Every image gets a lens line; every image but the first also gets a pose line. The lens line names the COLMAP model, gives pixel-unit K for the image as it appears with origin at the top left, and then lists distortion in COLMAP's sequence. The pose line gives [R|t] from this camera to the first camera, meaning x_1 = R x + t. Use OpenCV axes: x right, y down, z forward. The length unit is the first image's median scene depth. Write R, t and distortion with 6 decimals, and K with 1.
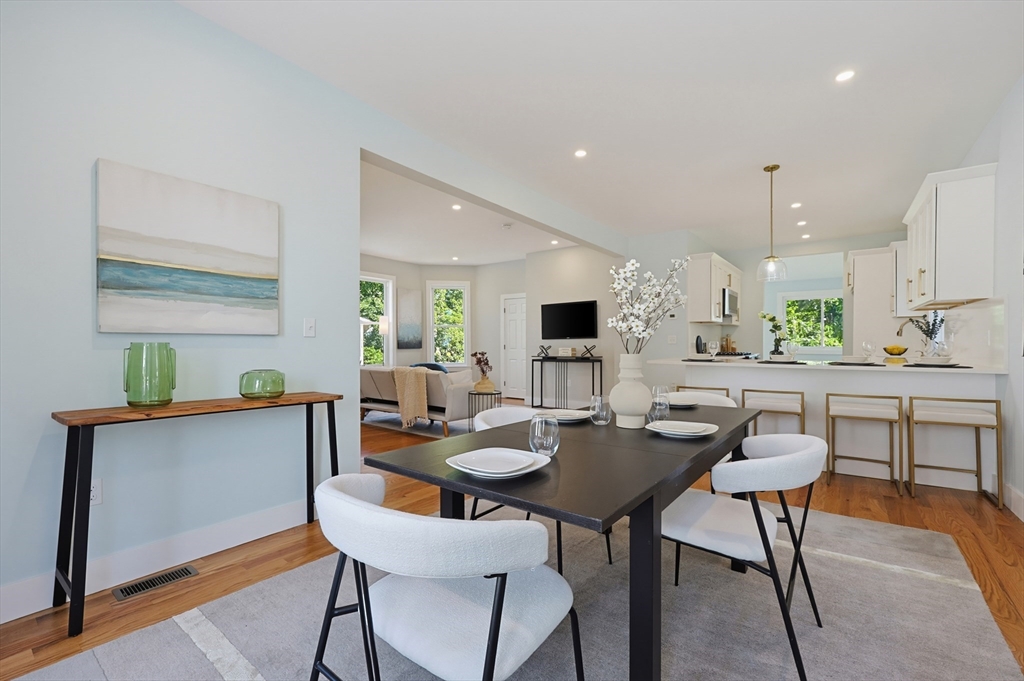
lens RADIAL K [[438.5, 0, 519.6], [0, 438.5, 337.1], [0, 0, 1]] dist [-0.000908, -0.000052]
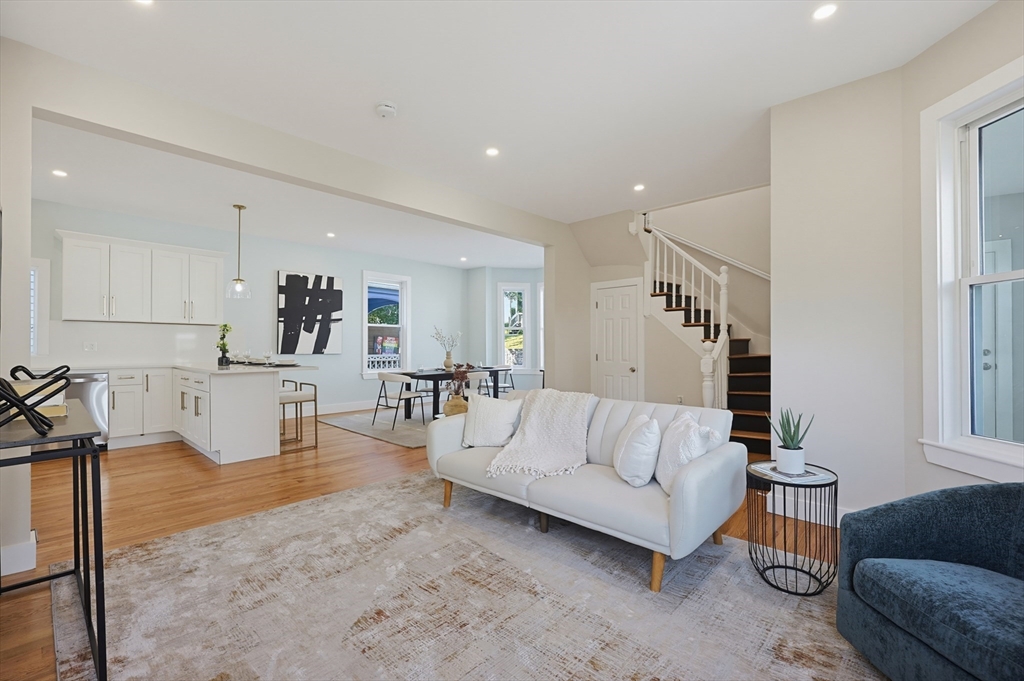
lens RADIAL K [[450.2, 0, 509.7], [0, 450.2, 344.8], [0, 0, 1]] dist [0.000048, -0.000028]
pose [[-0.993307, 0.001026, 0.115496, -0.178471], [-0.000580, 0.999904, -0.013871, 0.008416], [-0.115499, -0.013845, -0.993211, 1.205019]]
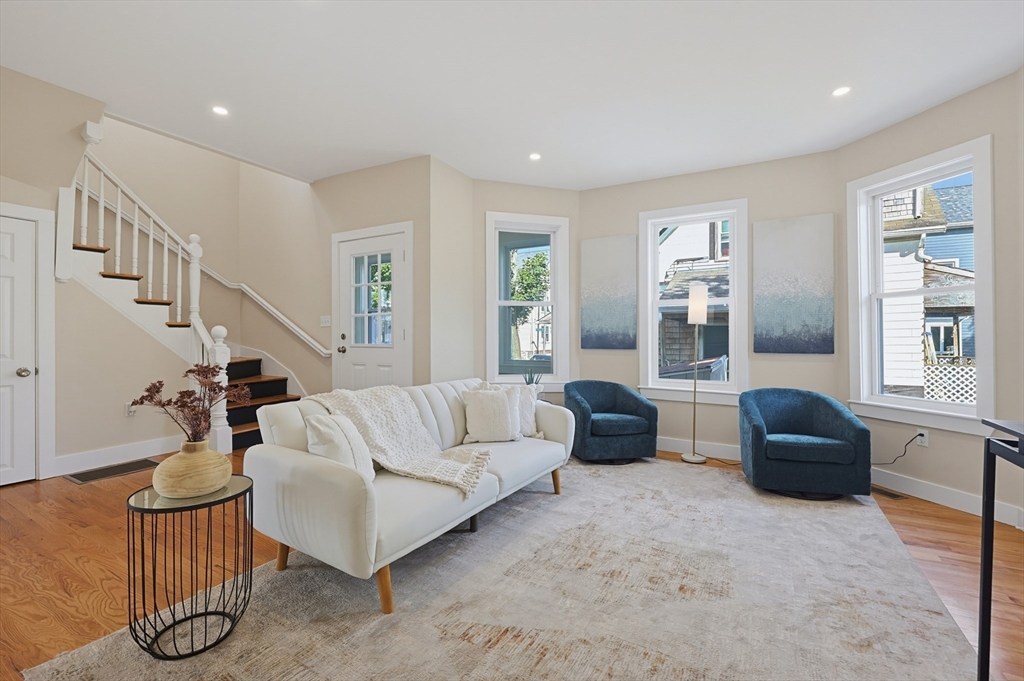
lens RADIAL K [[443.9, 0, 516.1], [0, 443.9, 334.6], [0, 0, 1]] dist [-0.000408, -0.000271]
pose [[0.113117, -0.003036, -0.993577, 0.187655], [0.007396, 0.999970, -0.002213, 0.008372], [0.993554, -0.007098, 0.113136, 0.813384]]
